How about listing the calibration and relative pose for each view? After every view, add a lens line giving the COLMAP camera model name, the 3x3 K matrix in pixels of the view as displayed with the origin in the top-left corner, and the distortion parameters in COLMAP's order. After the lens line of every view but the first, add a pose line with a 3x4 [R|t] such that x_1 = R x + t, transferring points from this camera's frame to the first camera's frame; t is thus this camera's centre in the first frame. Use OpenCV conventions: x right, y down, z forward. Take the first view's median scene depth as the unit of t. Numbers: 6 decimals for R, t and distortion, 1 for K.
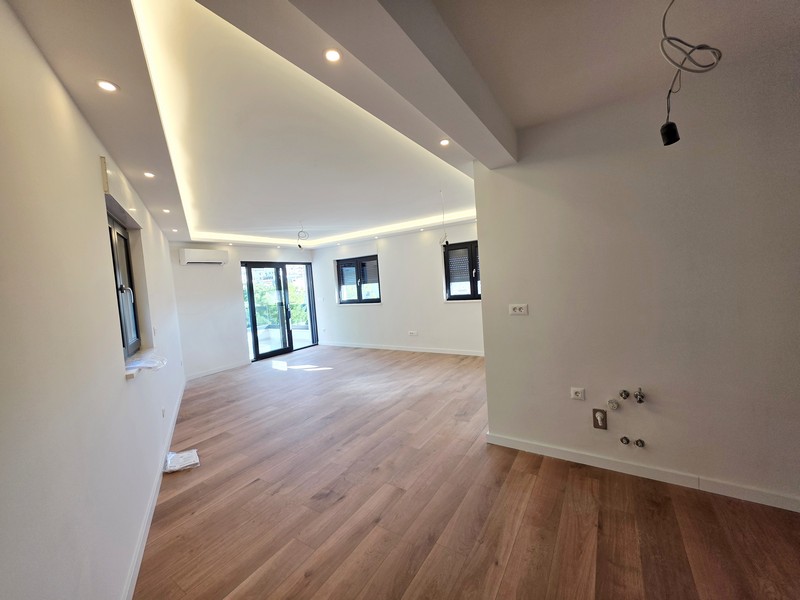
lens RADIAL K [[318.8, 0, 401.2], [0, 318.8, 295.3], [0, 0, 1]] dist [0.001516, 0.000203]
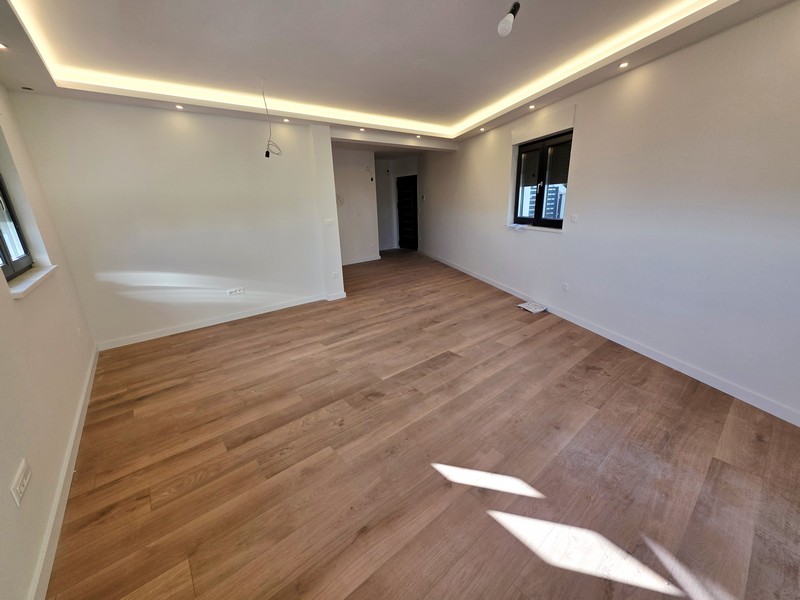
lens RADIAL K [[318.8, 0, 394.9], [0, 318.8, 297.2], [0, 0, 1]] dist [0.001516, 0.000203]
pose [[-0.943628, 0.010758, 0.330833, -0.276011], [0.117376, 0.945399, 0.304045, -0.023724], [-0.309498, 0.325737, -0.893368, 1.190622]]
